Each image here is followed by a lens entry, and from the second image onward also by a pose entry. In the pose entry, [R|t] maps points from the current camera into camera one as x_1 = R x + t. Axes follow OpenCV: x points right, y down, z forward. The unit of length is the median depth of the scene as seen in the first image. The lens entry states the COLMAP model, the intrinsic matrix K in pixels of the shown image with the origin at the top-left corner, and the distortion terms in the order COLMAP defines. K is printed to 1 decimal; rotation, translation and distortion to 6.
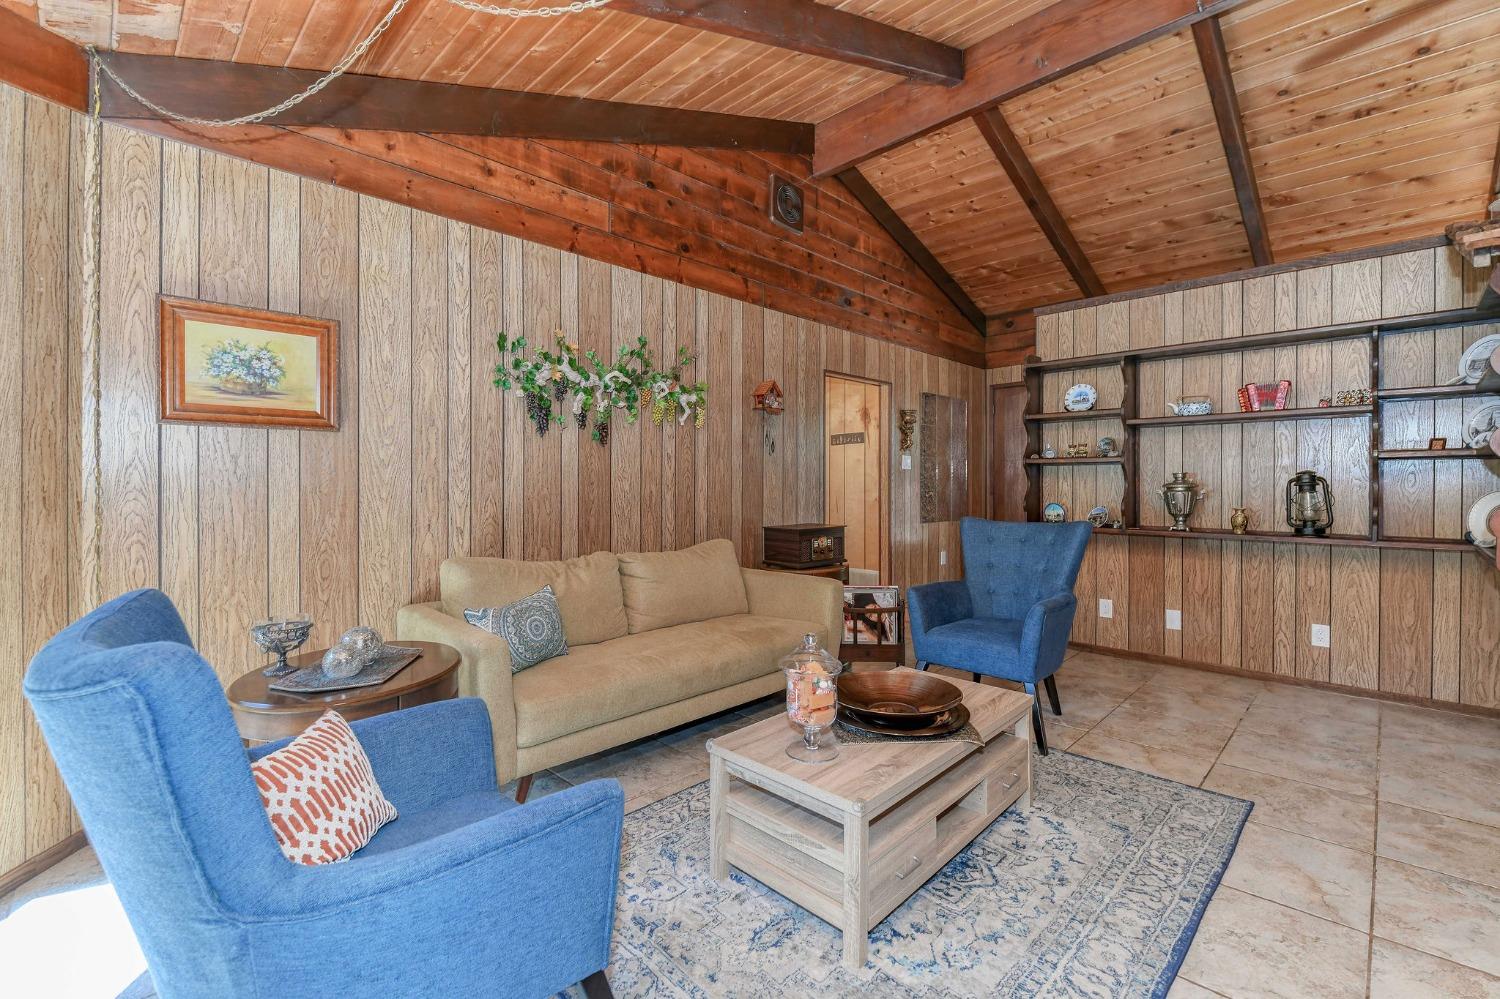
lens RADIAL K [[655.0, 0, 757.4], [0, 655.0, 489.3], [0, 0, 1]] dist [0.005443, -0.007352]
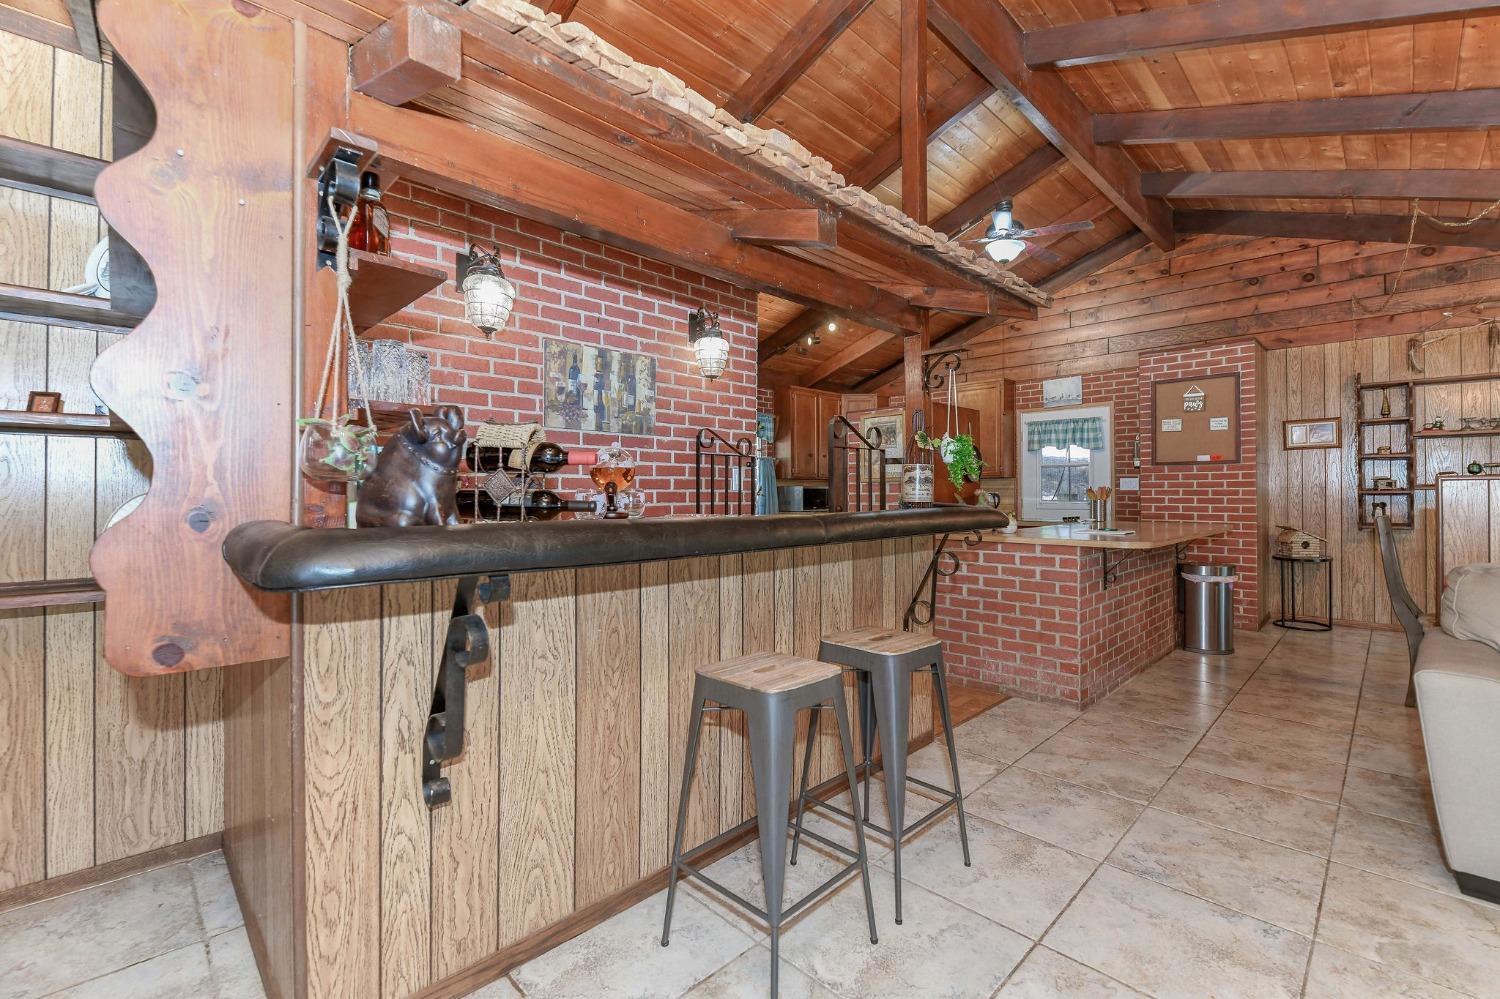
lens RADIAL K [[655.0, 0, 763.5], [0, 655.0, 490.0], [0, 0, 1]] dist [0.005443, -0.007352]
pose [[-0.004217, 0.008937, 0.999951, 0.523560], [0.007990, 0.999928, -0.008903, 0.009264], [-0.999959, 0.007952, -0.004288, 0.432253]]
